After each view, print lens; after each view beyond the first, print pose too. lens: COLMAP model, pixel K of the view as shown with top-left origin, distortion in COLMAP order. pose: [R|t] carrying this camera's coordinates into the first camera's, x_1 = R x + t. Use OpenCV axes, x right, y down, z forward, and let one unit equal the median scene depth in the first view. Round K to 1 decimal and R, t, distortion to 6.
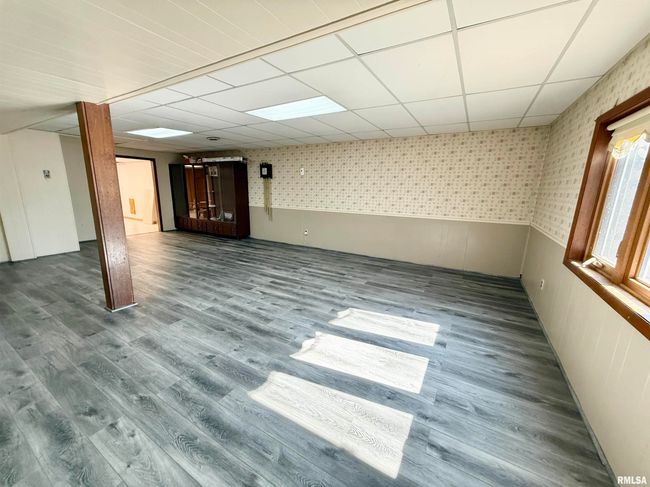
lens RADIAL K [[258.6, 0, 323.5], [0, 258.6, 243.3], [0, 0, 1]] dist [0.000539, 0.000948]
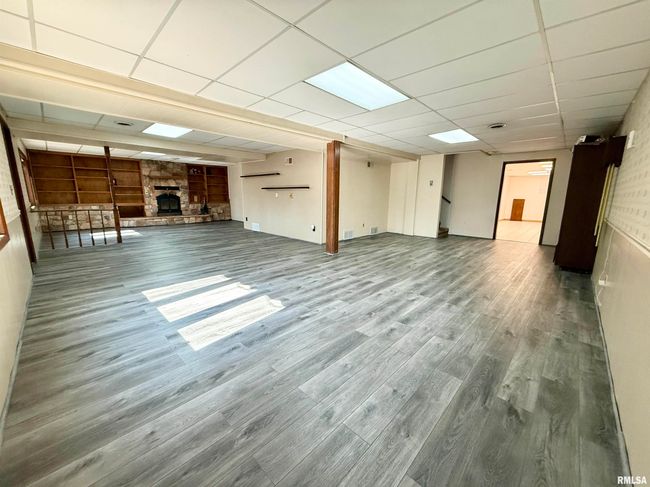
lens RADIAL K [[258.6, 0, 323.7], [0, 258.6, 244.3], [0, 0, 1]] dist [0.000539, 0.000948]
pose [[-0.237215, 0.161180, -0.957993, 0.831083], [-0.222400, 0.950939, 0.215064, -0.167495], [0.945657, 0.264074, -0.189731, 1.152264]]
